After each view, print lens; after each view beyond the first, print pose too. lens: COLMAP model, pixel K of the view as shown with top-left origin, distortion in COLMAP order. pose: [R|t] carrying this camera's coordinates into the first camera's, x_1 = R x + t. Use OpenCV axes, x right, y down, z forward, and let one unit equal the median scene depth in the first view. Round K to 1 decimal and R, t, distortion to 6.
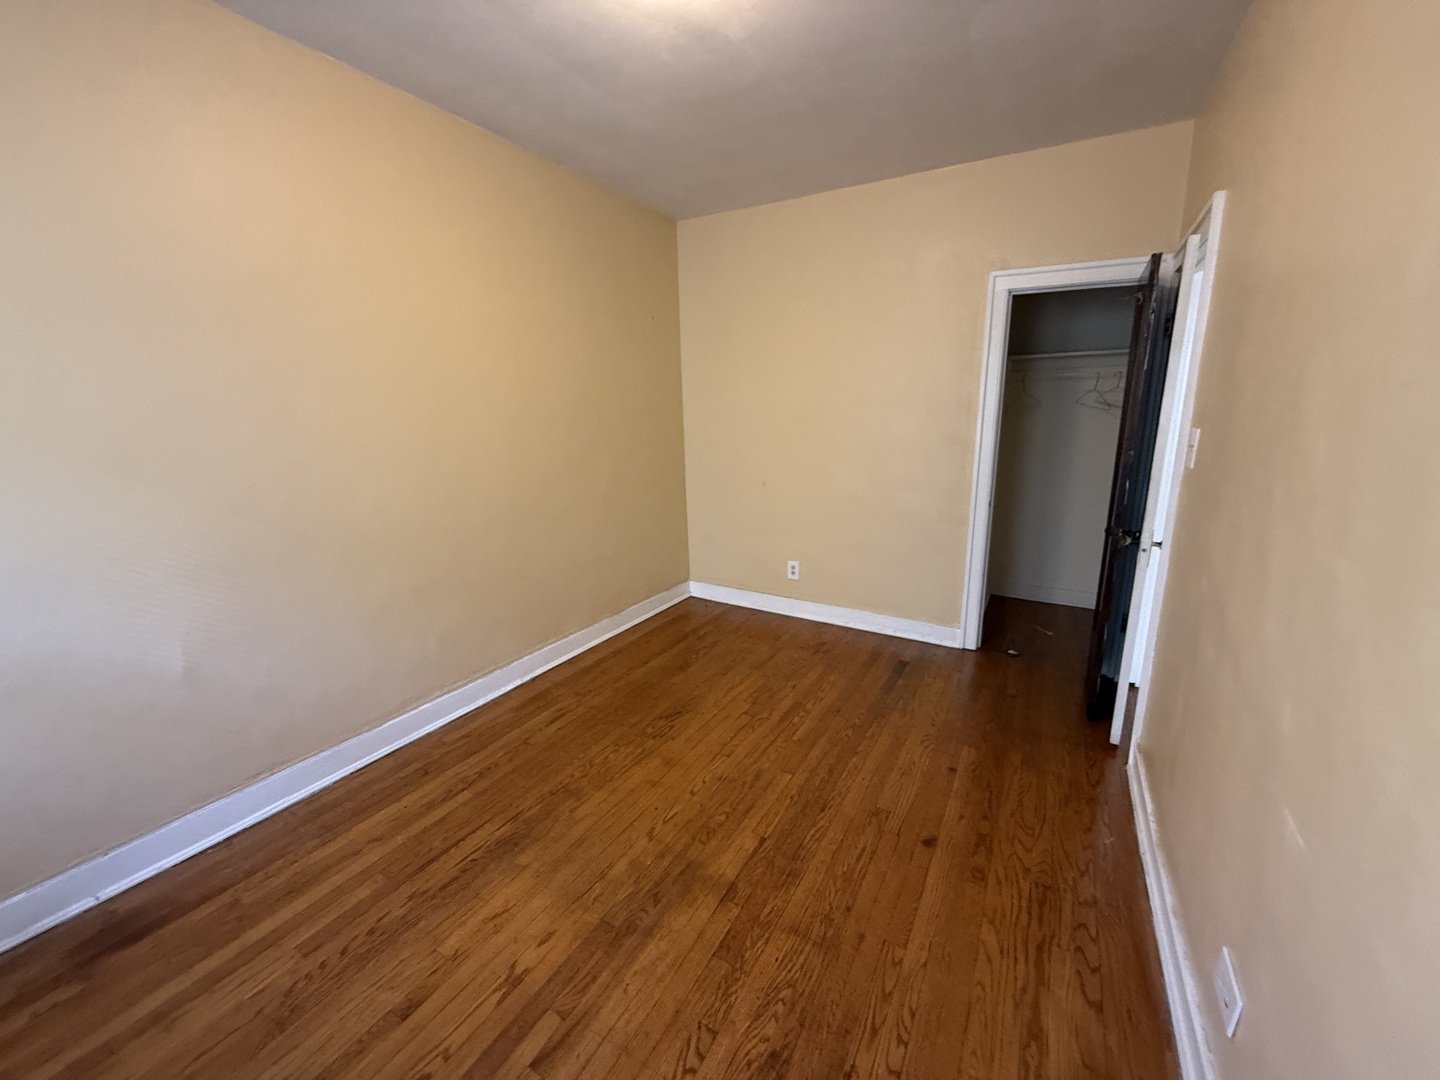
lens RADIAL K [[574.0, 0, 719.5], [0, 574.0, 539.3], [0, 0, 1]] dist [-0.002386, -0.000219]
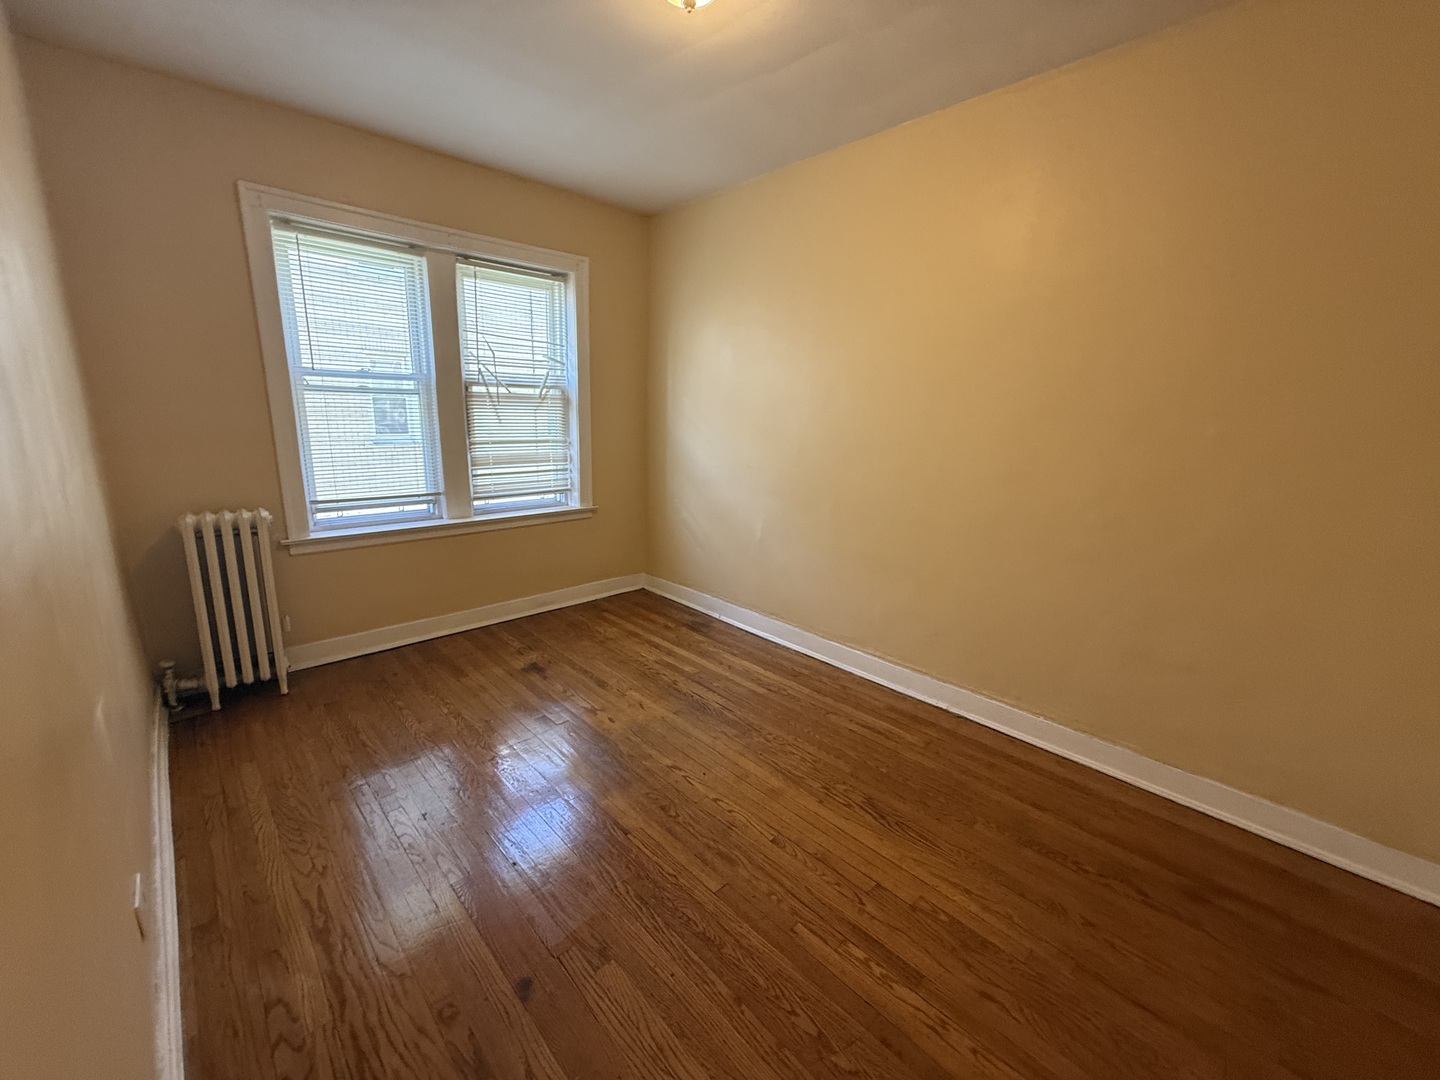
lens RADIAL K [[574.0, 0, 720.8], [0, 574.0, 535.1], [0, 0, 1]] dist [-0.002386, -0.000219]
pose [[-0.274544, 0.213659, -0.937537, 0.814313], [-0.236928, 0.929911, 0.281303, -0.263706], [0.931928, 0.299359, -0.204680, 1.143722]]
